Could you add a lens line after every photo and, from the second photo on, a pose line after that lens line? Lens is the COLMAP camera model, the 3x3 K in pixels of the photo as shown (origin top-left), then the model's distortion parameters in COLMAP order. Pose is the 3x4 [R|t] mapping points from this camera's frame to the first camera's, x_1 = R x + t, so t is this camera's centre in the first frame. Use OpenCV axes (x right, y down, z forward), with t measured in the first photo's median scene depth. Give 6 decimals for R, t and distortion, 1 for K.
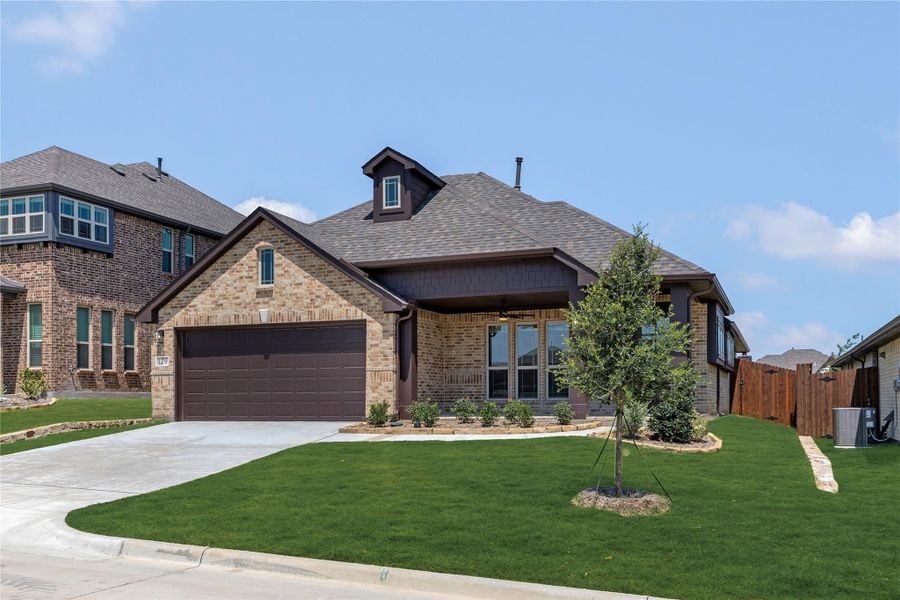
lens RADIAL K [[396.5, 0, 450.0], [0, 396.5, 300.0], [0, 0, 1]] dist [0.002125, 0.000377]
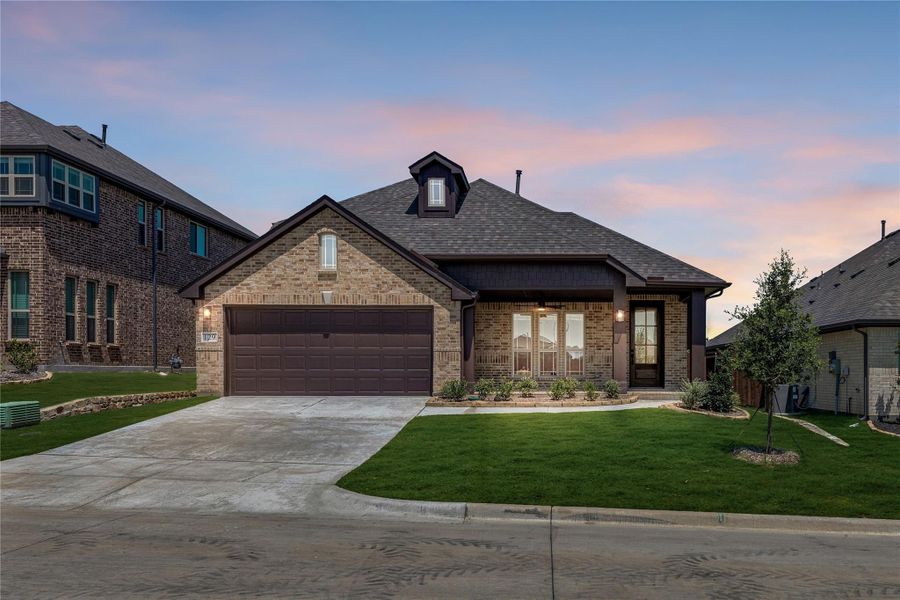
lens RADIAL K [[352.8, 0, 449.9], [0, 352.8, 287.6], [0, 0, 1]] dist [0.001013, 0.000157]
pose [[0.984427, 0.048779, 0.168889, -0.277454], [-0.049389, 0.998779, -0.000588, -0.002604], [-0.168712, -0.007762, 0.985635, 0.005194]]
